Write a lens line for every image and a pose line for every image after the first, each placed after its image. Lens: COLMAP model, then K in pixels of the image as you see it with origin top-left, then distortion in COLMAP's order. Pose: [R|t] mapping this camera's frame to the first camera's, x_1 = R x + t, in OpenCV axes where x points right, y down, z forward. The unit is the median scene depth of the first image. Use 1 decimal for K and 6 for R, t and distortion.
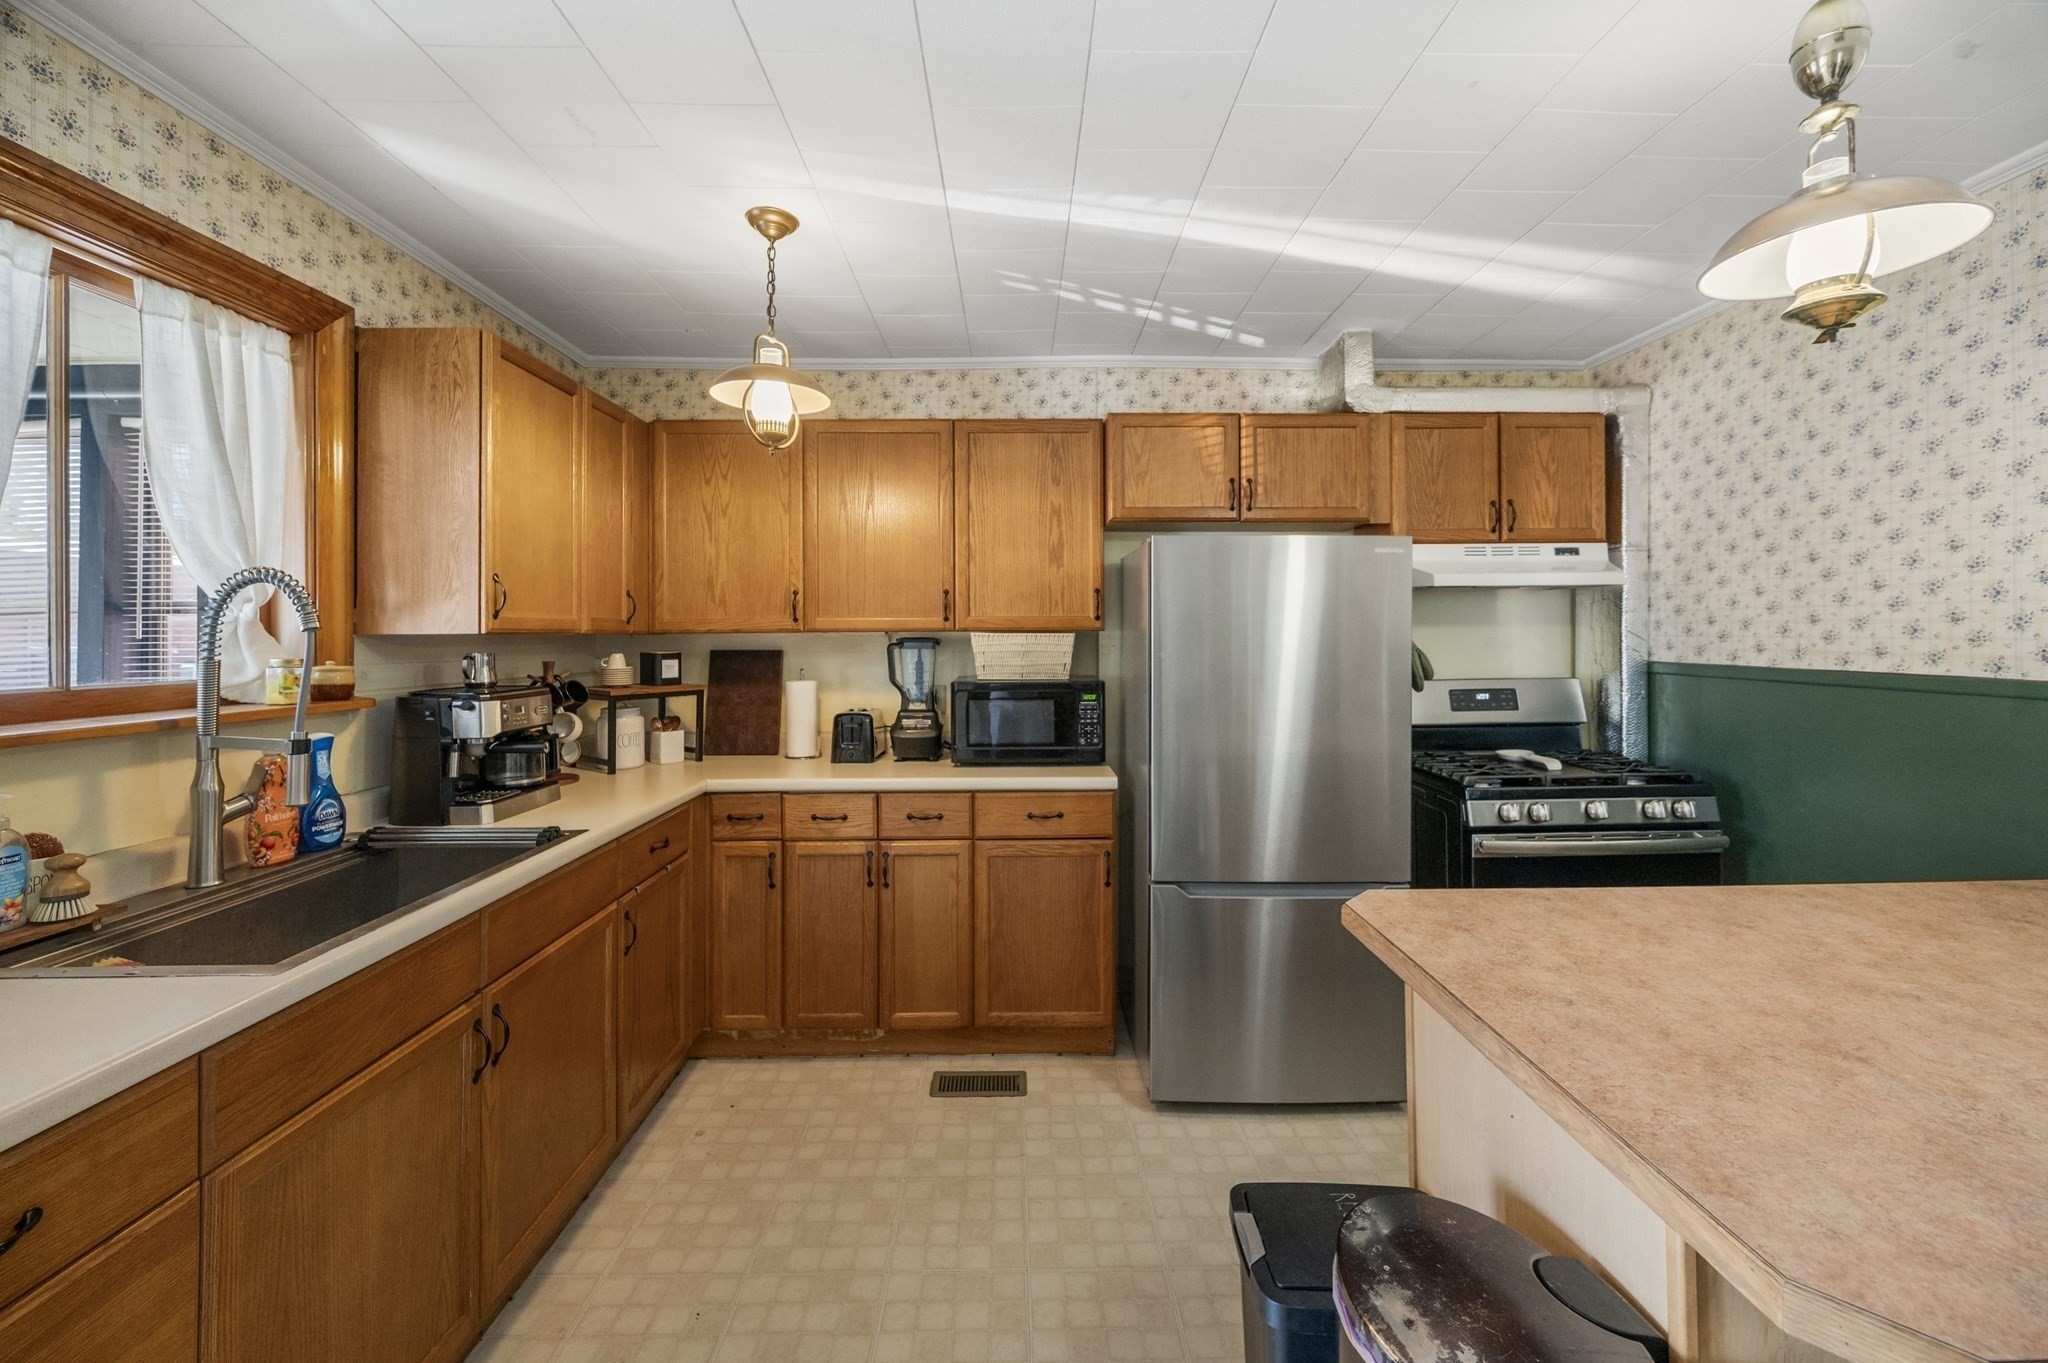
lens RADIAL K [[829.9, 0, 1020.5], [0, 829.9, 629.9], [0, 0, 1]] dist [-0.002613, -0.000510]
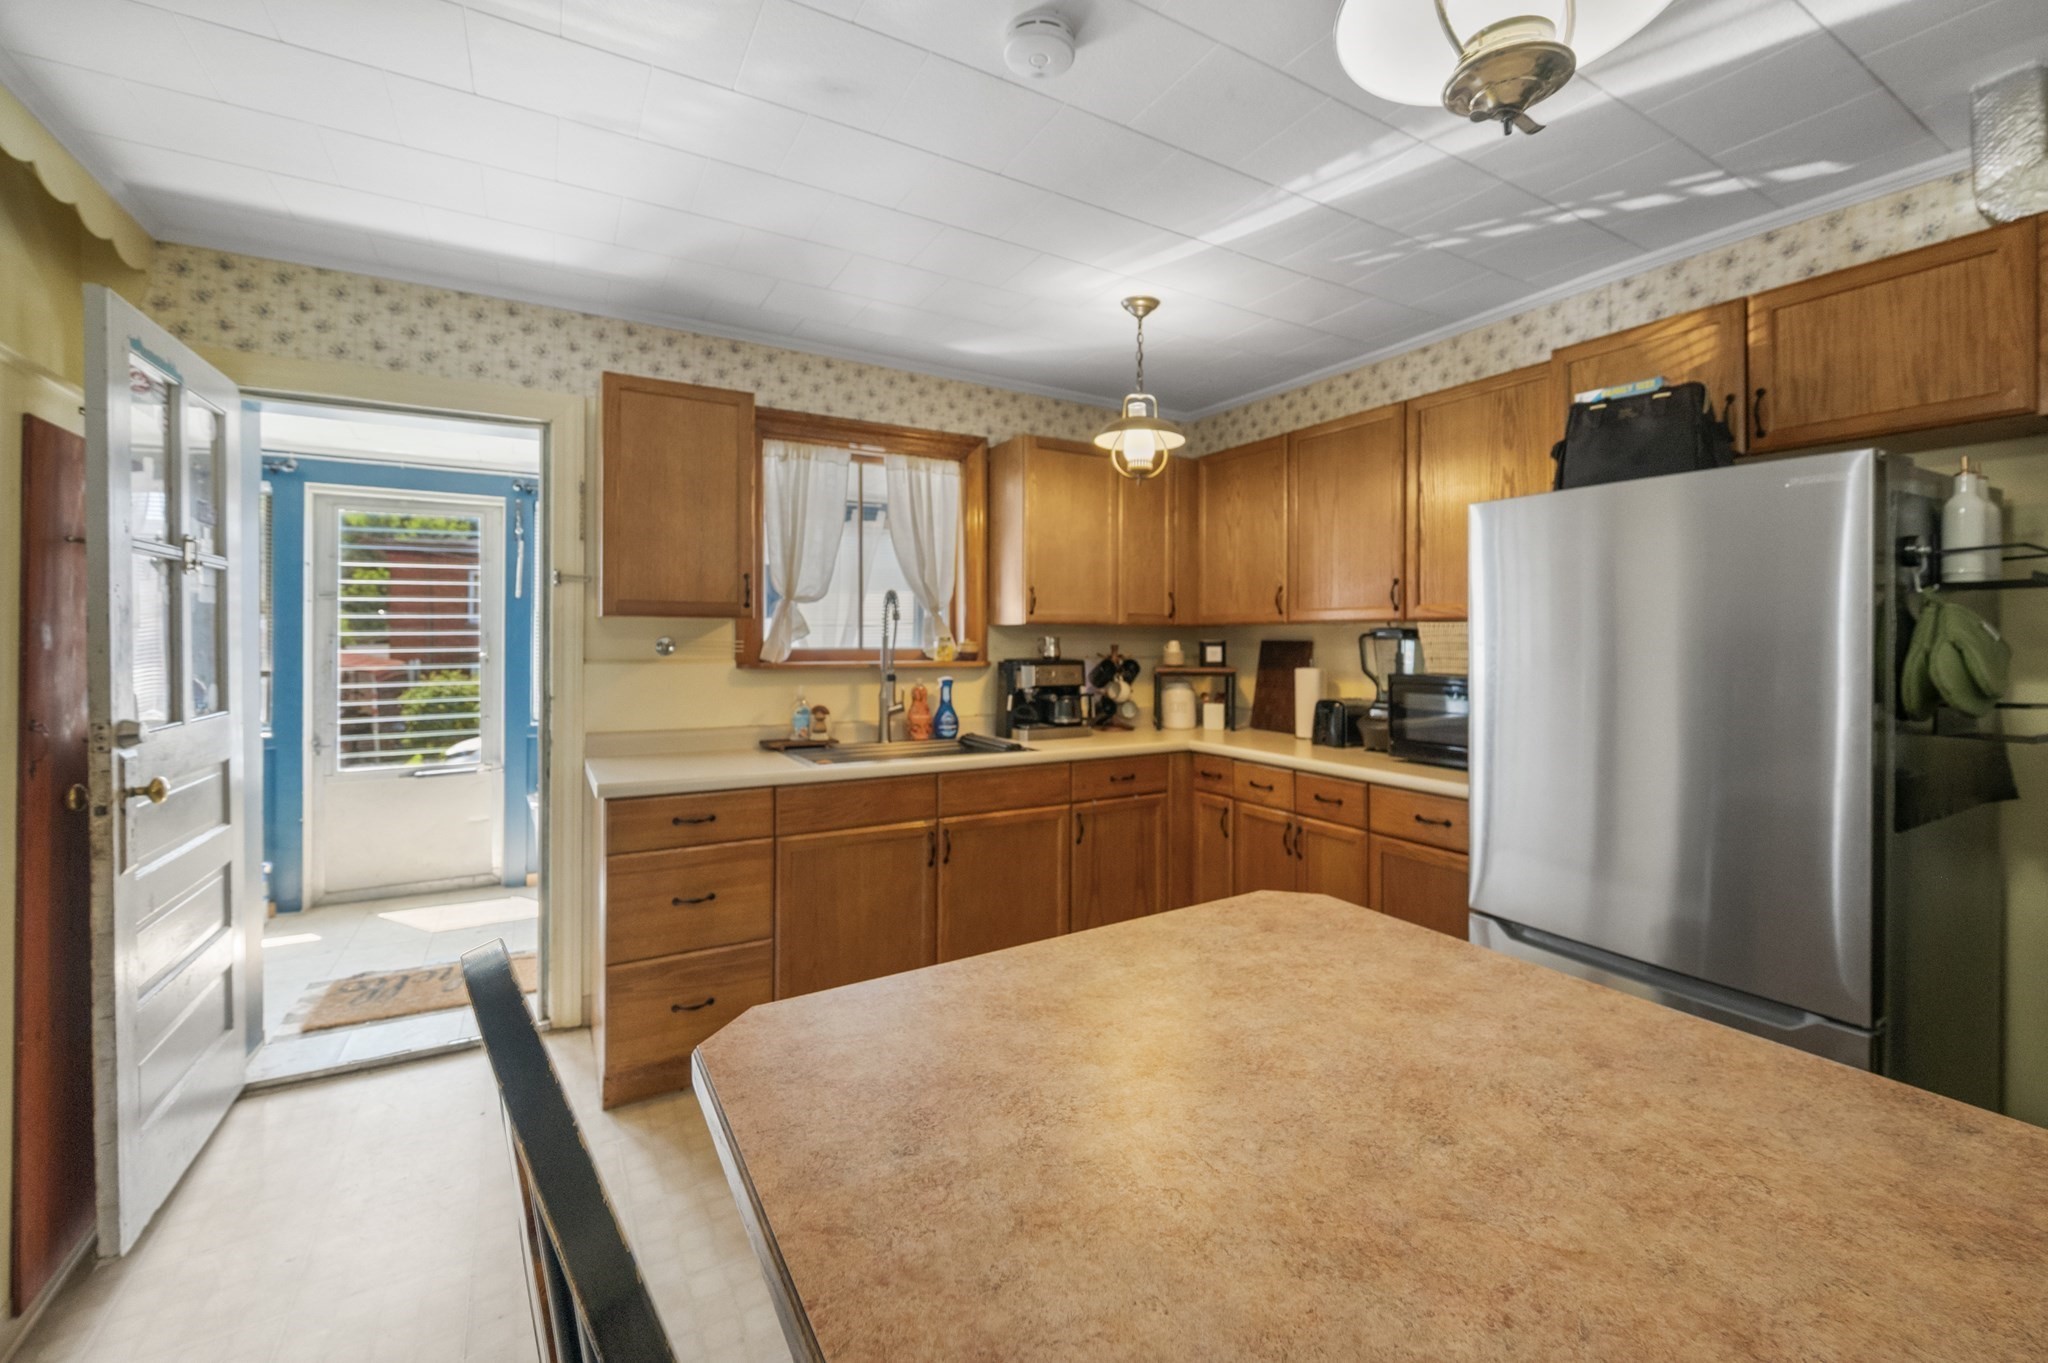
lens RADIAL K [[829.9, 0, 1021.6], [0, 829.9, 636.5], [0, 0, 1]] dist [-0.002613, -0.000510]
pose [[0.497007, 0.005592, -0.867728, 0.593084], [-0.001062, 0.999982, 0.005837, 0.016054], [0.867746, -0.001980, 0.497005, 0.153162]]
